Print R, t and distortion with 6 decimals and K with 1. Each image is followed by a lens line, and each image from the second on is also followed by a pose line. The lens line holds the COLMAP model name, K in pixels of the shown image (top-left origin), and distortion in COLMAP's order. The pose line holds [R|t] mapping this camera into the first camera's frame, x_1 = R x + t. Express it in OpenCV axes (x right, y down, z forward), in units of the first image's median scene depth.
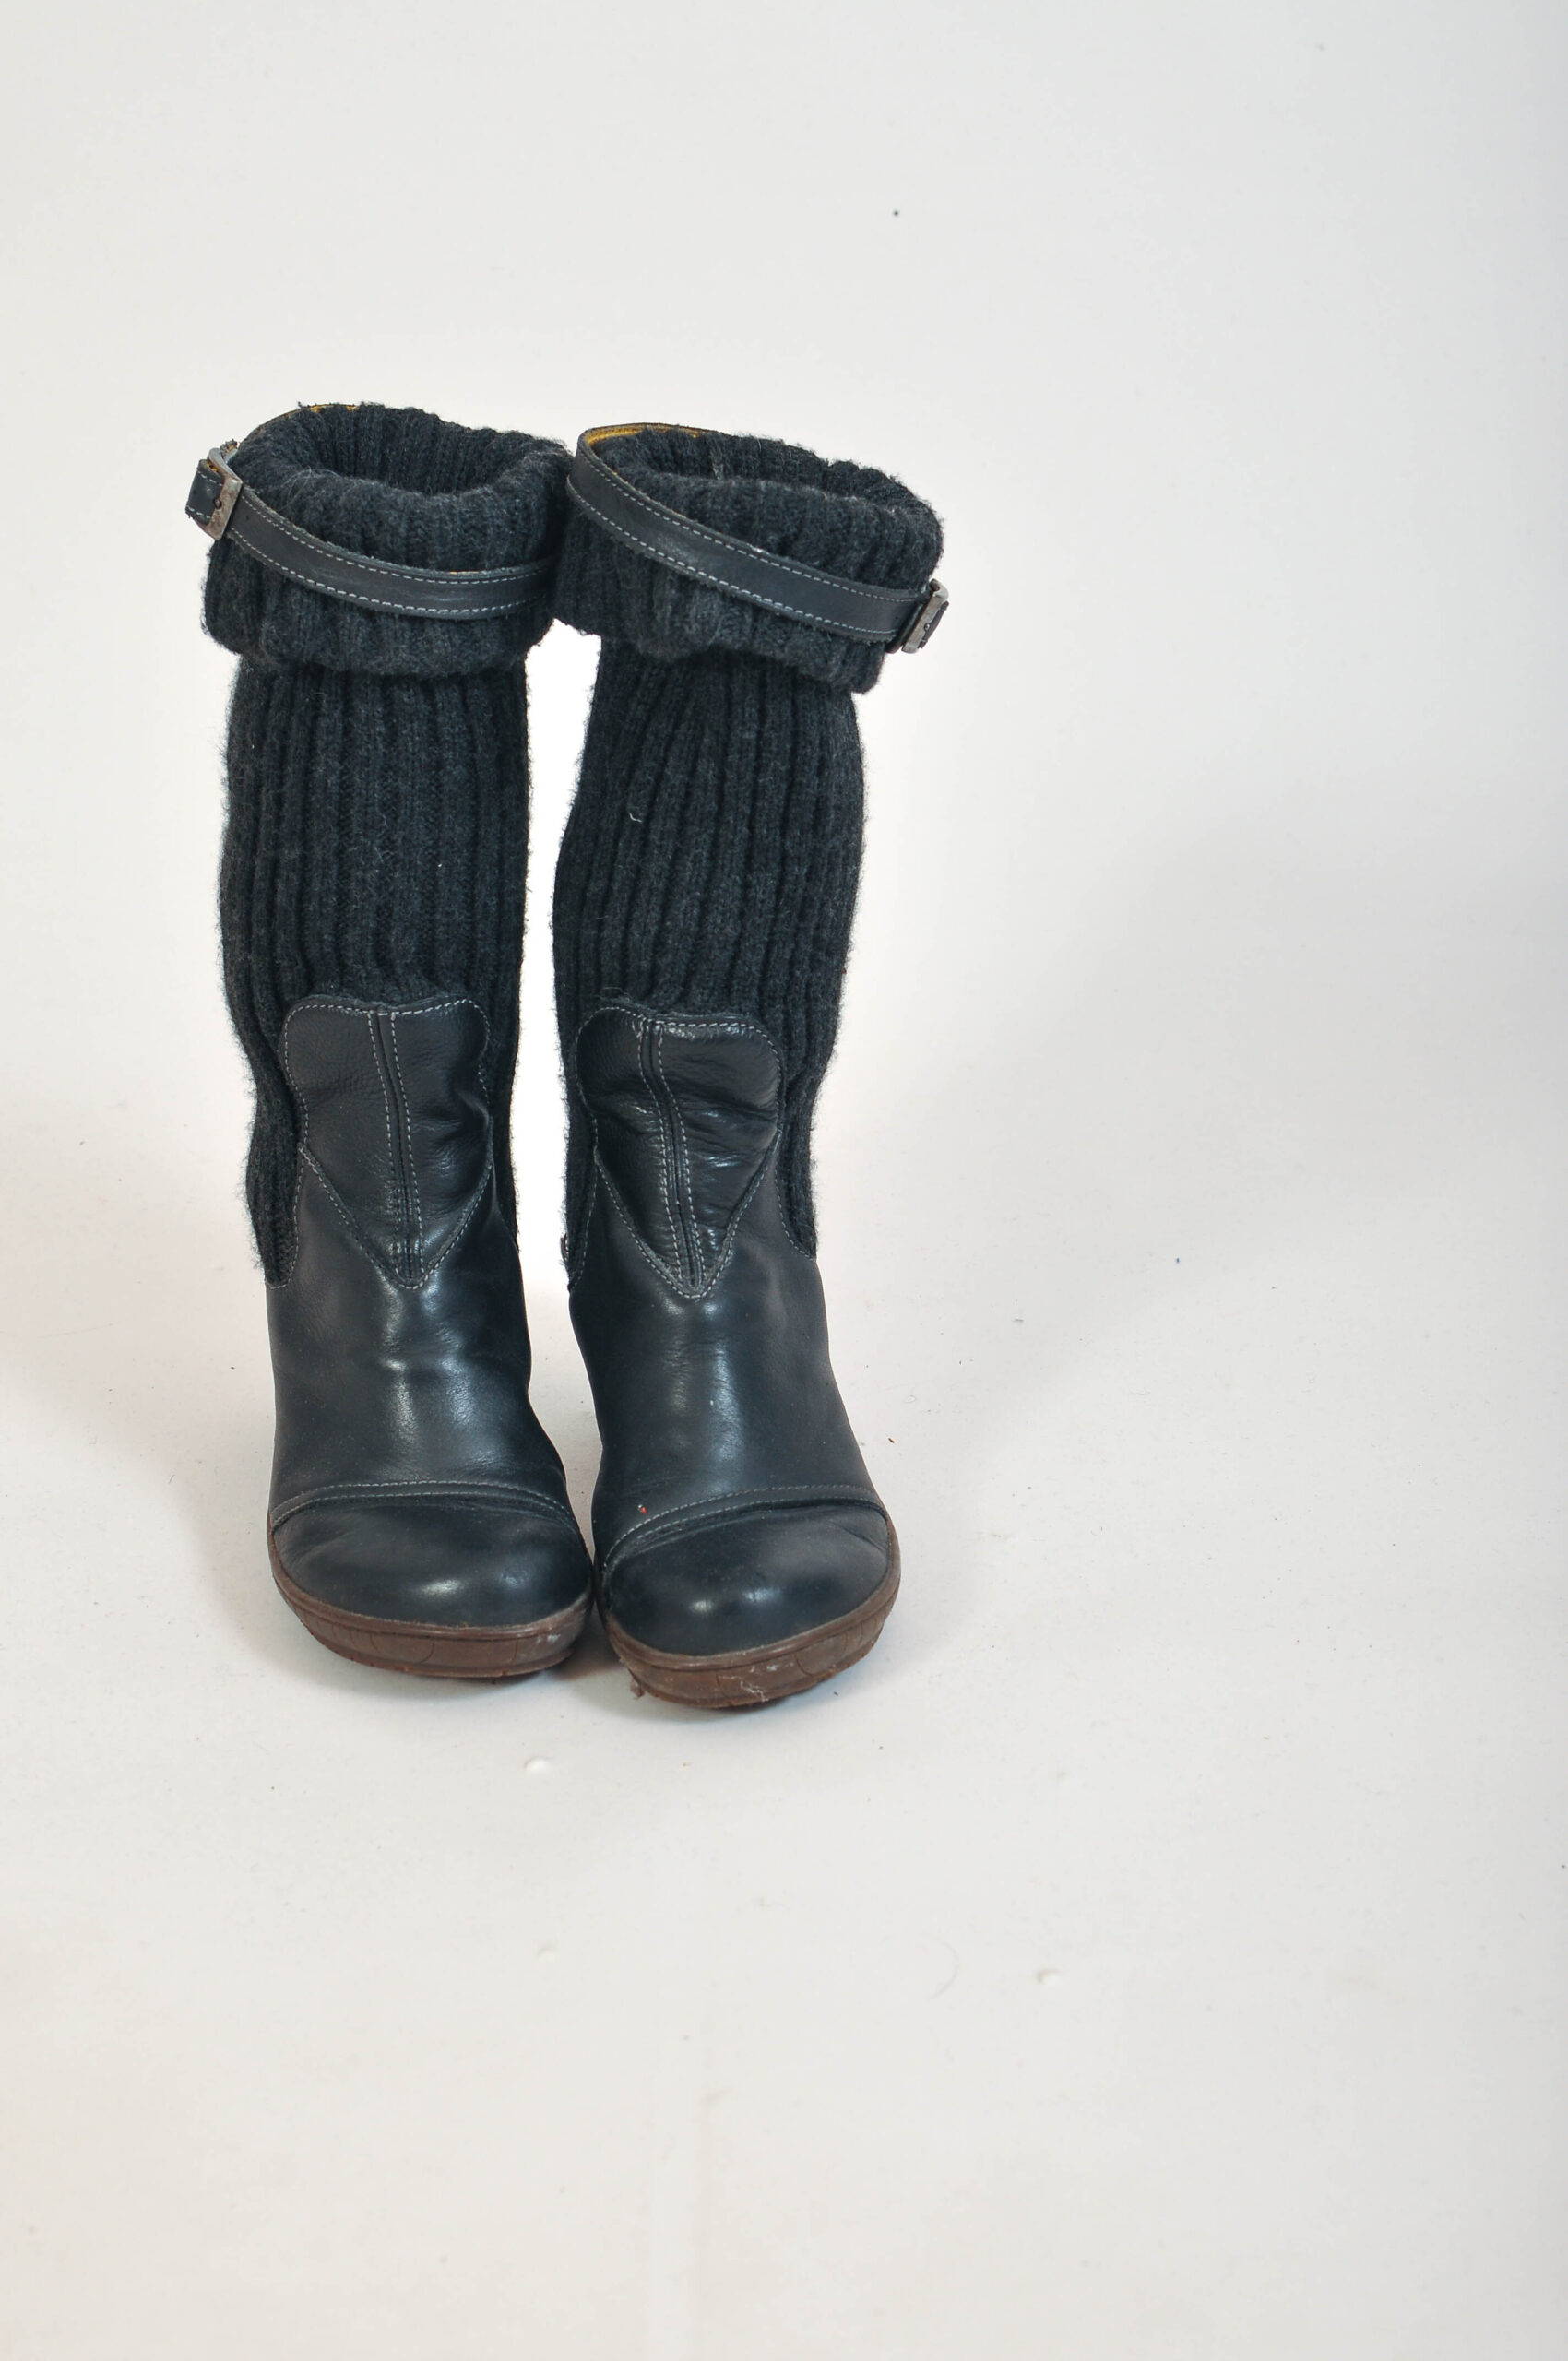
lens RADIAL K [[3607.2, 0, 784.0], [0, 3607.2, 1180.5], [0, 0, 1]] dist [-0.219161, 0.067733]
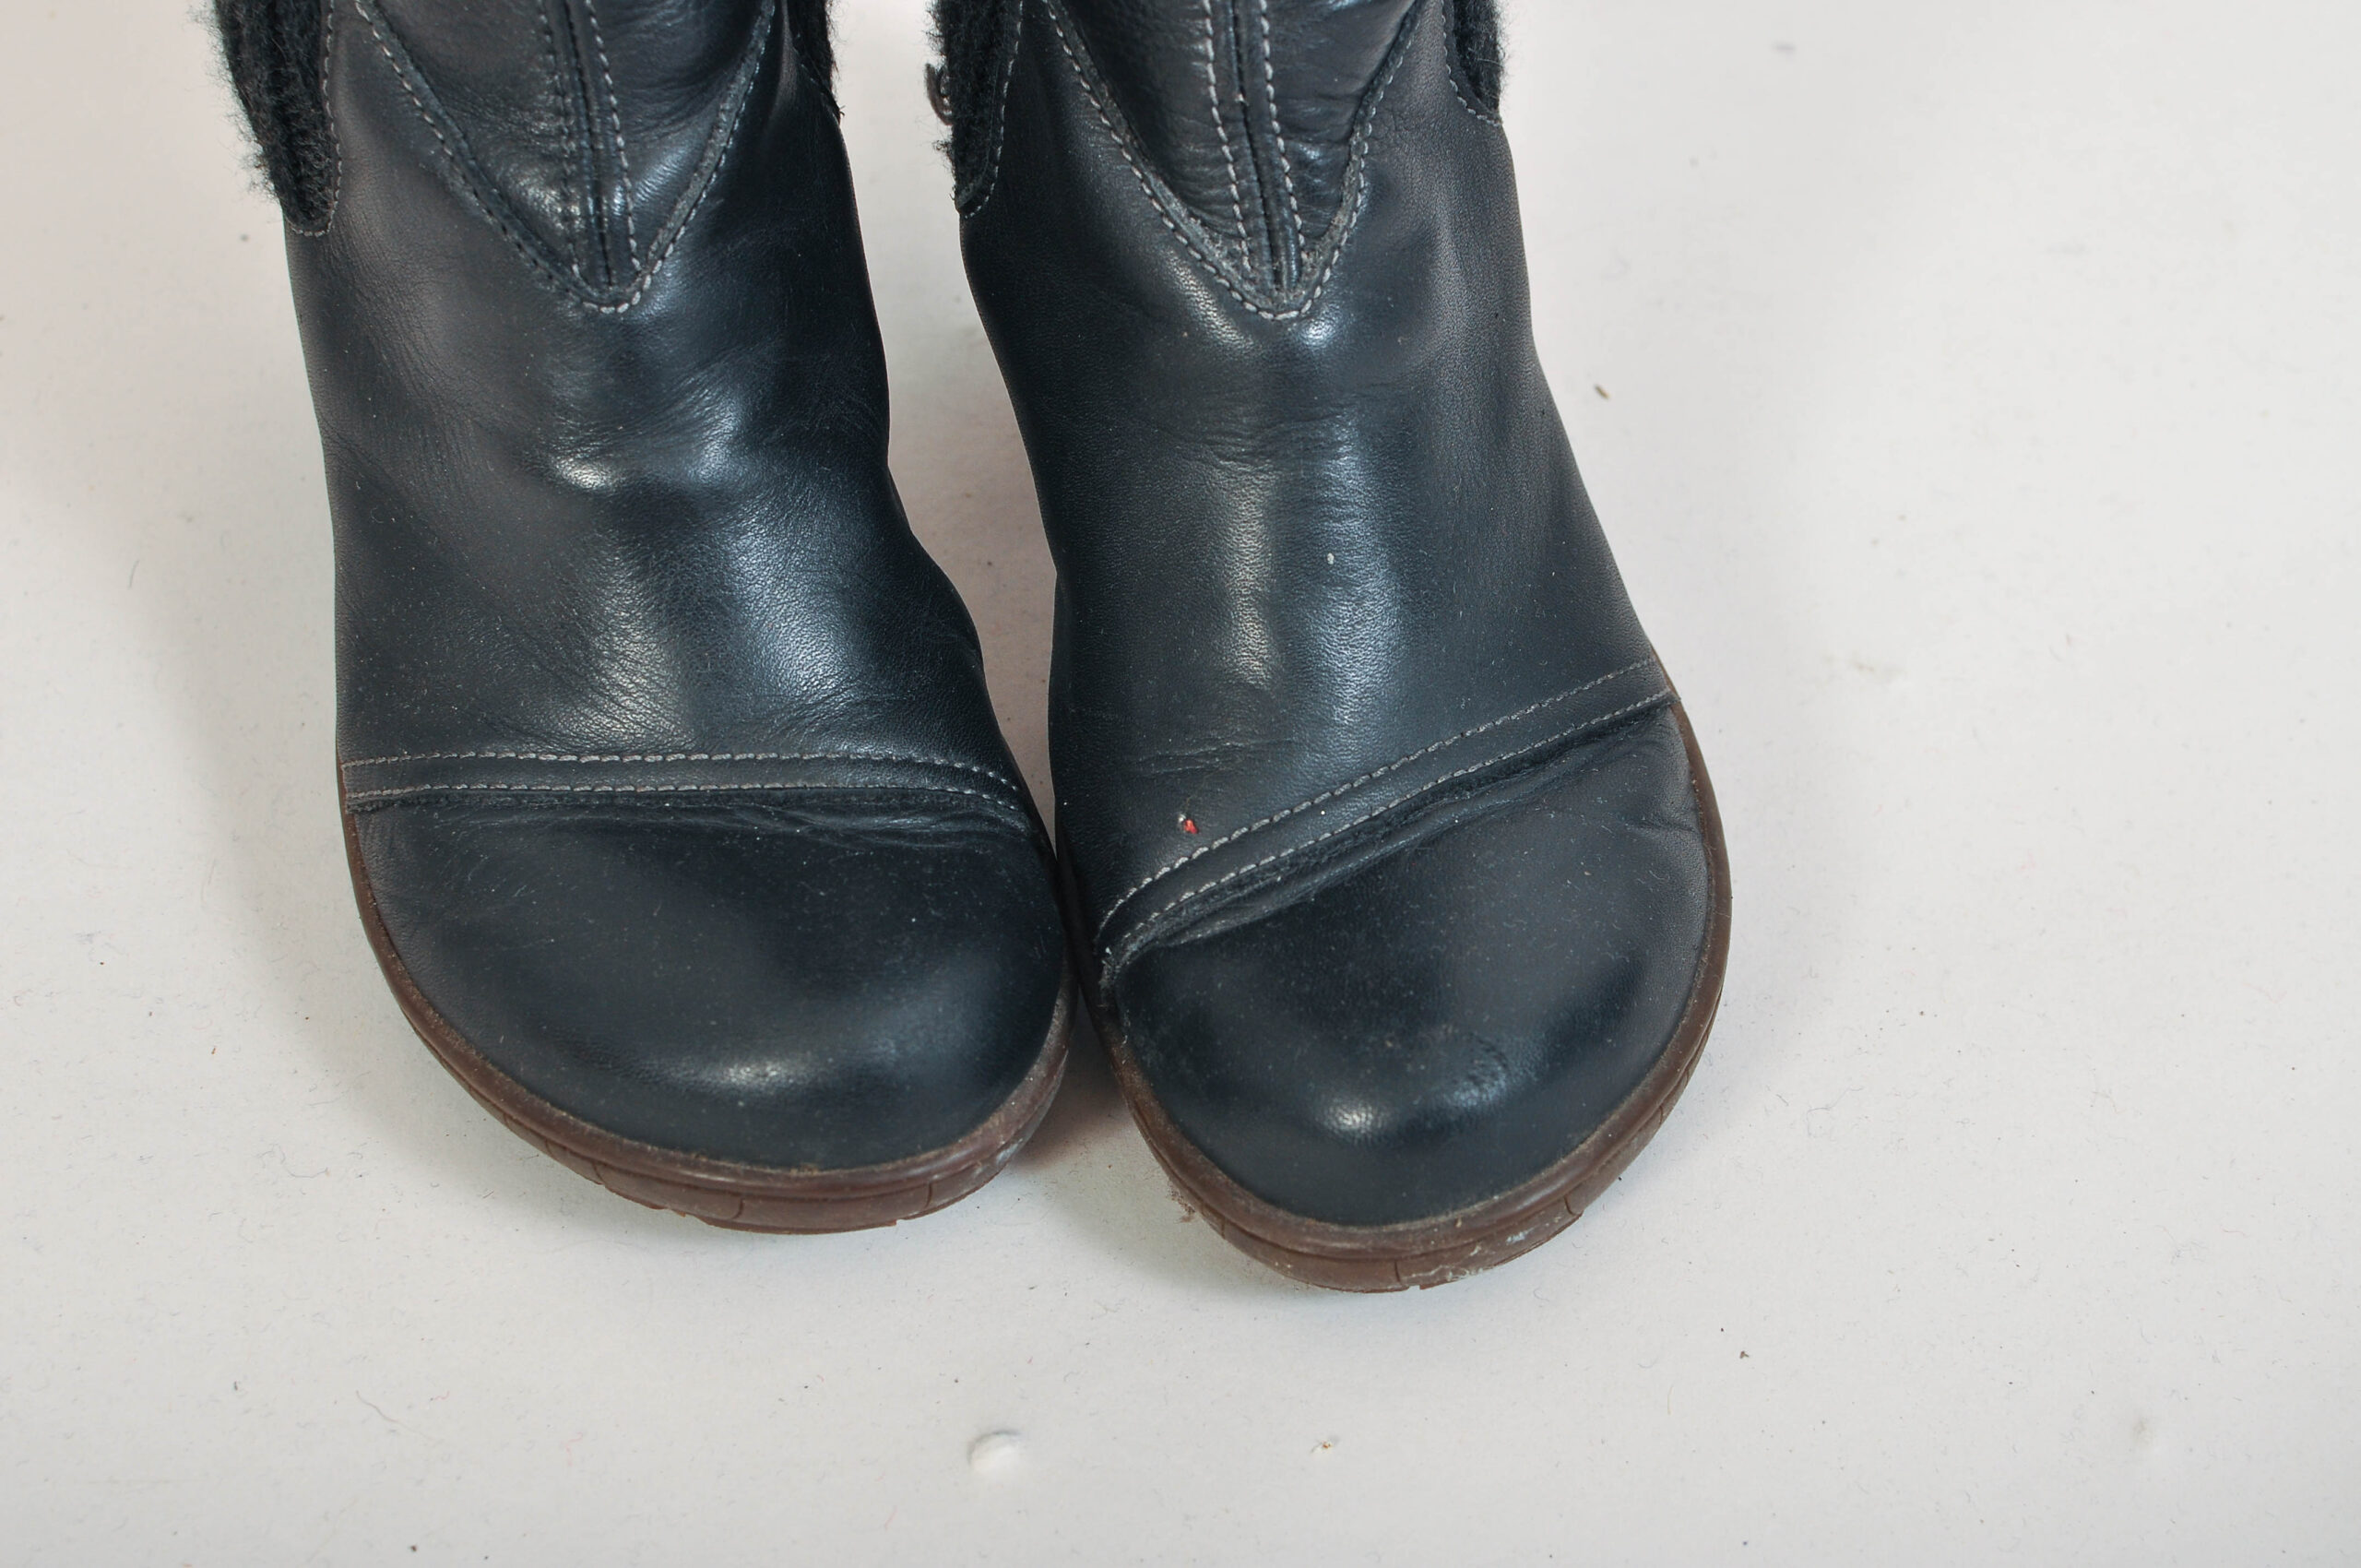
lens RADIAL K [[3607.2, 0, 1187.7], [0, 3607.2, 728.6], [0, 0, 1]] dist [-0.219161, 0.067733]
pose [[0.997228, -0.045854, 0.058590, -0.063004], [0.017102, 0.907686, 0.419302, -0.101390], [-0.072408, -0.417137, 0.905954, 0.592101]]
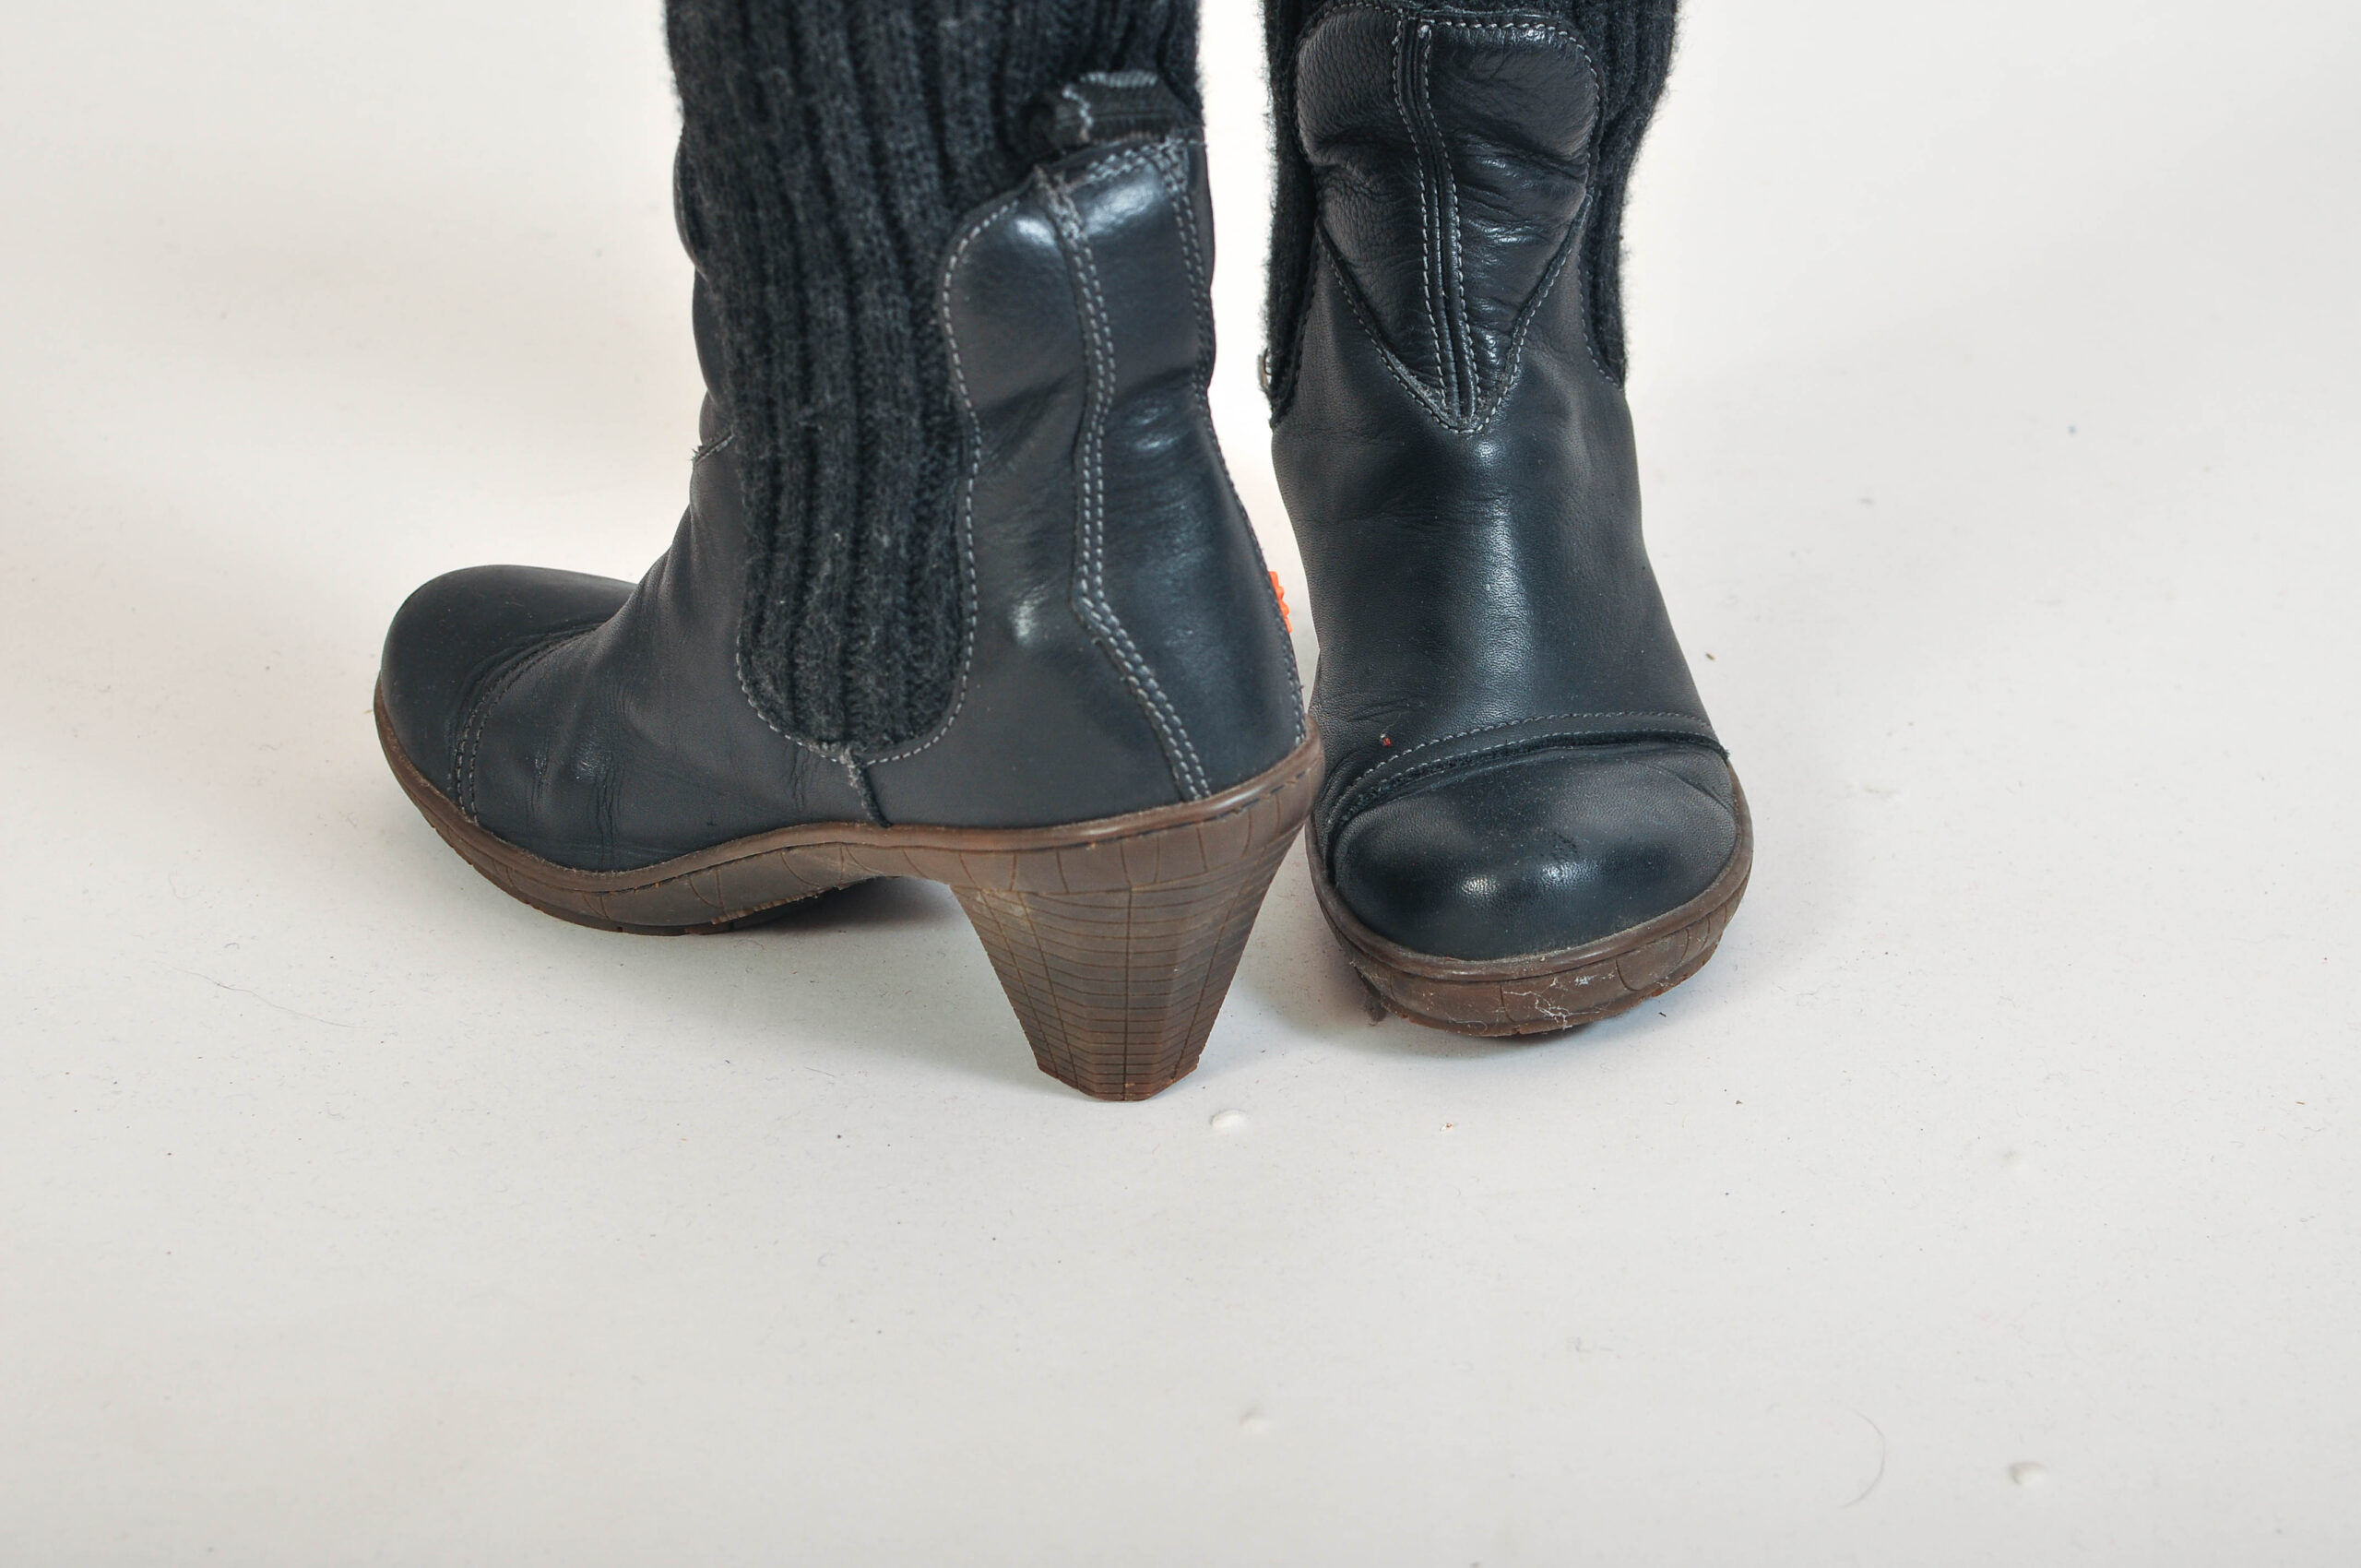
lens RADIAL K [[3607.2, 0, 1187.7], [0, 3607.2, 728.6], [0, 0, 1]] dist [-0.219161, 0.067733]
pose [[0.998653, 0.023181, -0.046423, -0.044103], [-0.019347, 0.996494, 0.081394, 0.033650], [0.048147, -0.080386, 0.995600, 0.313444]]
